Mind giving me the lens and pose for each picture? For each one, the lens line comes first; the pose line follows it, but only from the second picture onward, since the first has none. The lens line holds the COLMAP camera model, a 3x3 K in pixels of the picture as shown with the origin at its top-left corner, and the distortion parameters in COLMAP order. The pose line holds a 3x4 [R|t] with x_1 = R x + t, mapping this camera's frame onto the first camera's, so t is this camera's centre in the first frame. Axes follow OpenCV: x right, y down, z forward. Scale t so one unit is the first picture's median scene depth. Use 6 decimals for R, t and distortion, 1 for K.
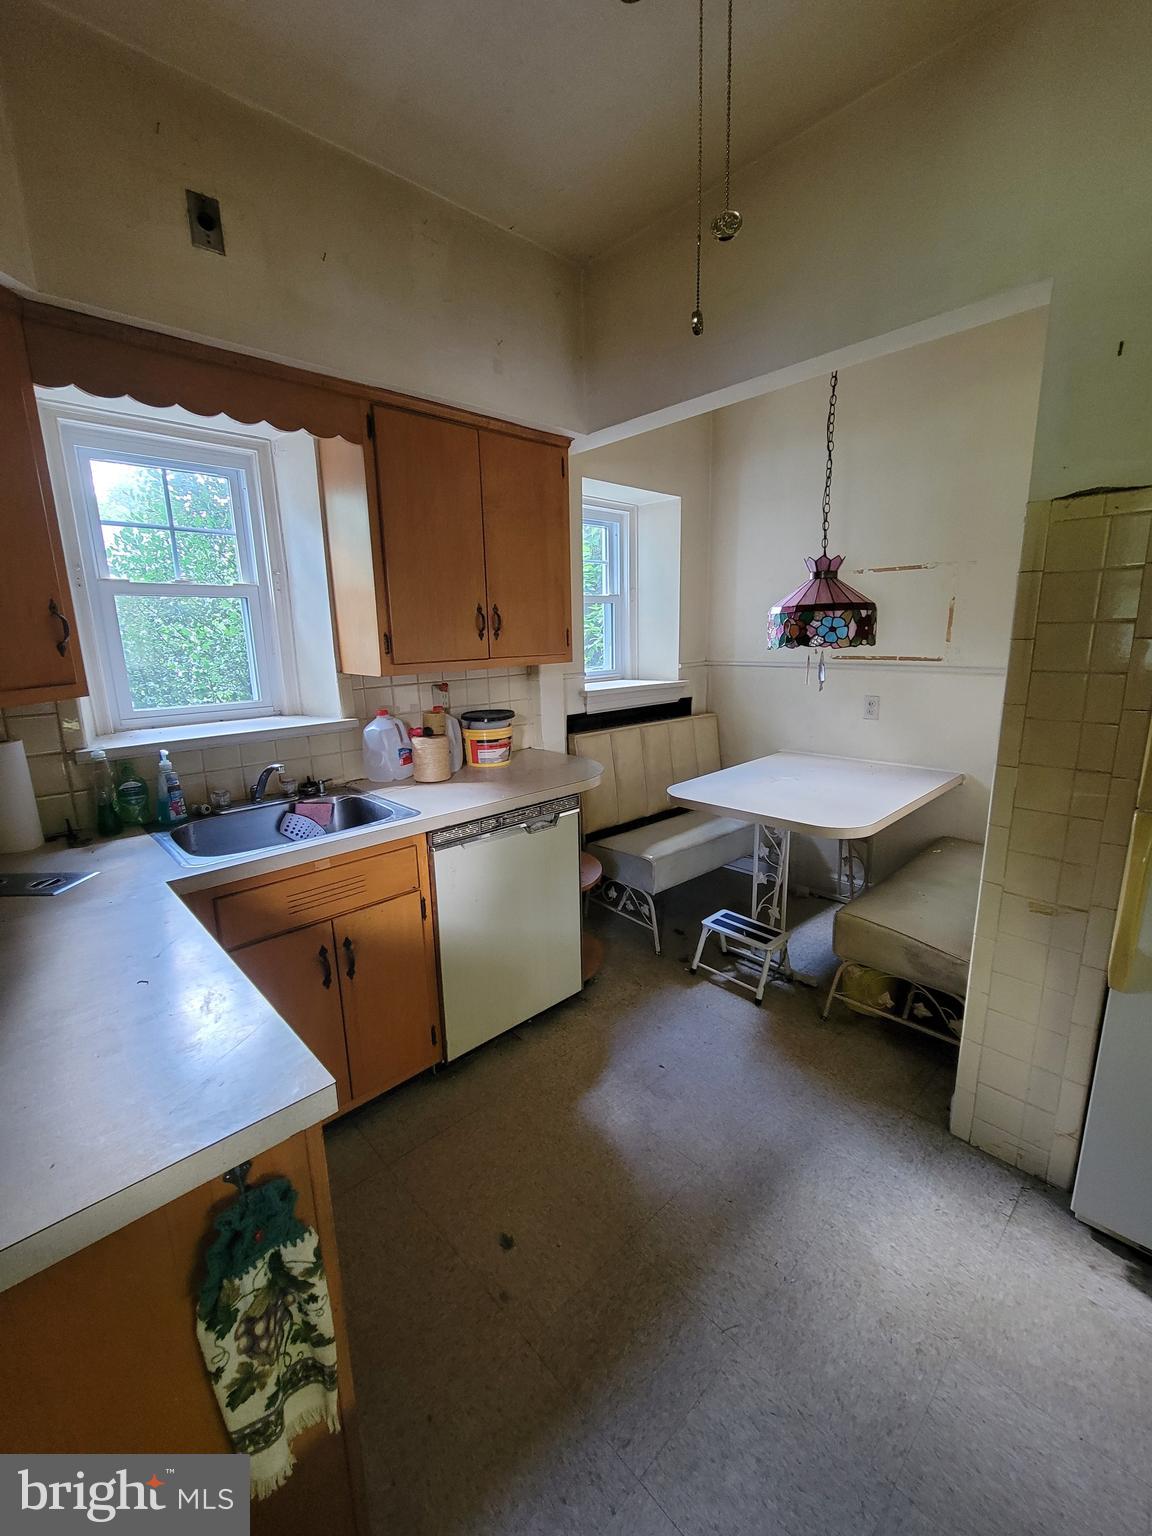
lens RADIAL K [[637.3, 0, 570.3], [0, 637.3, 765.2], [0, 0, 1]] dist [0.000190, -0.000696]
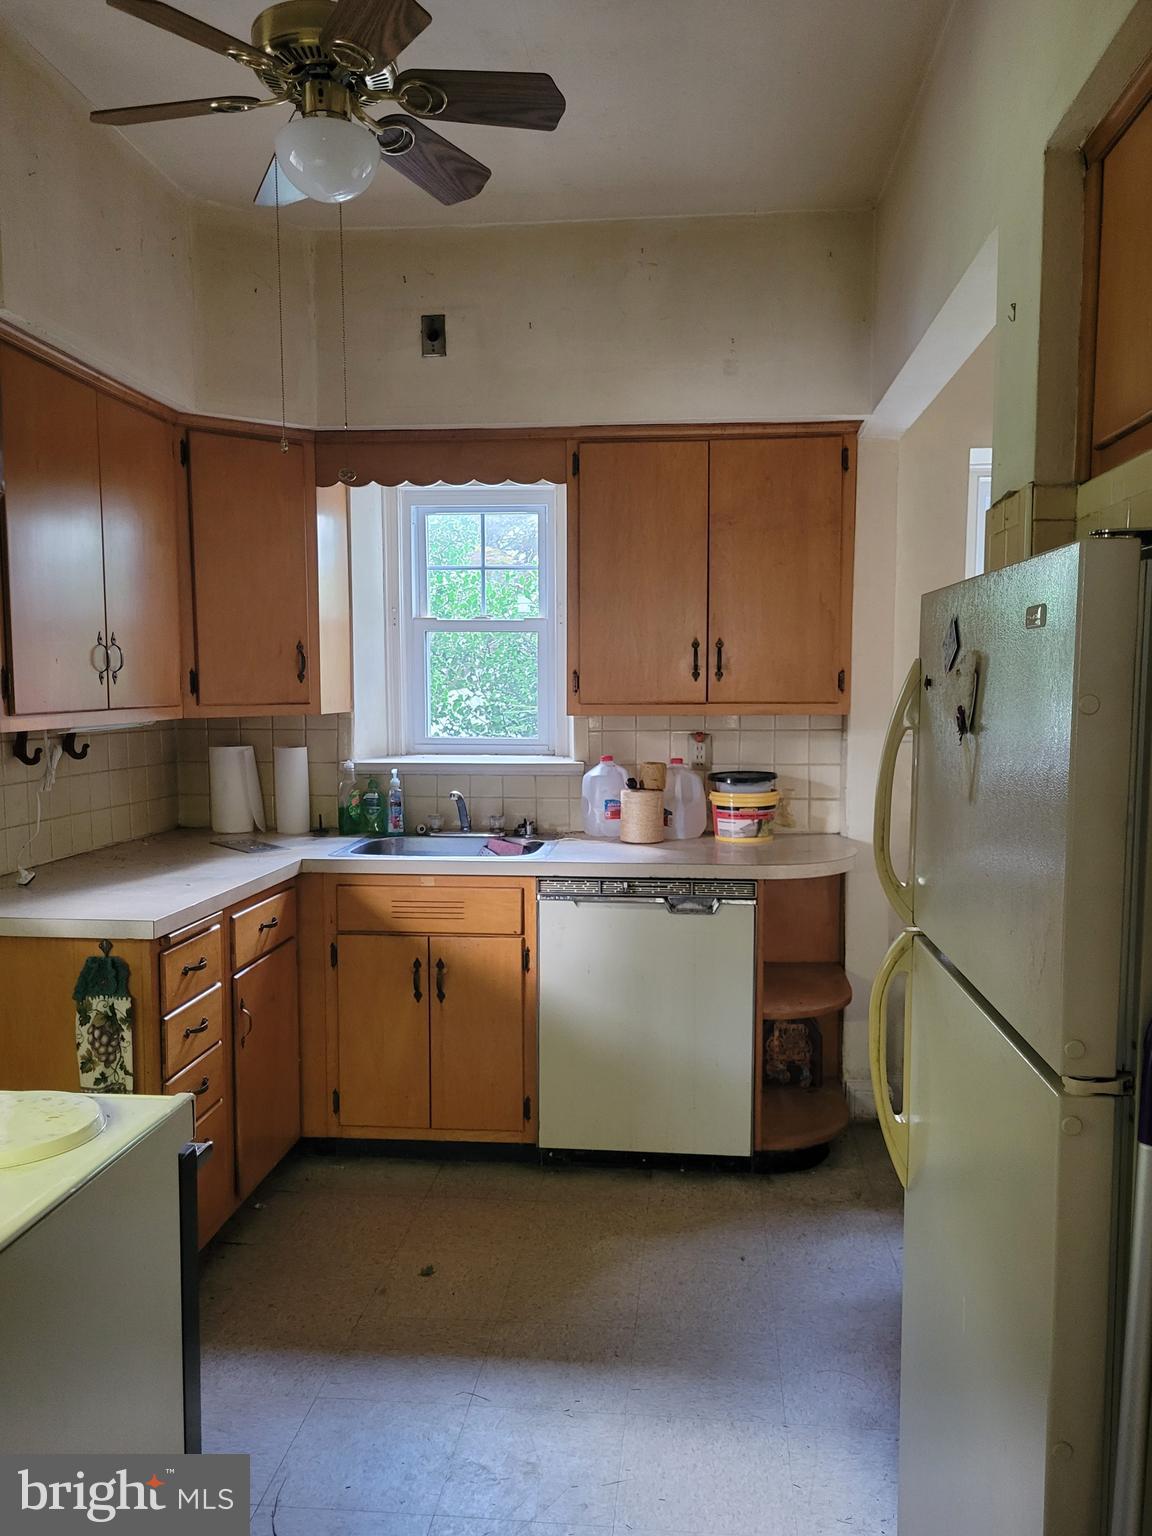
lens RADIAL K [[1204.7, 0, 576.0], [0, 1204.7, 768.0], [0, 0, 1]] dist [0.030839, -0.010444]
pose [[0.657622, 0.079068, -0.749188, 1.081322], [-0.168187, 0.984786, -0.043699, 0.012690], [0.734334, 0.154741, 0.660915, -0.155185]]
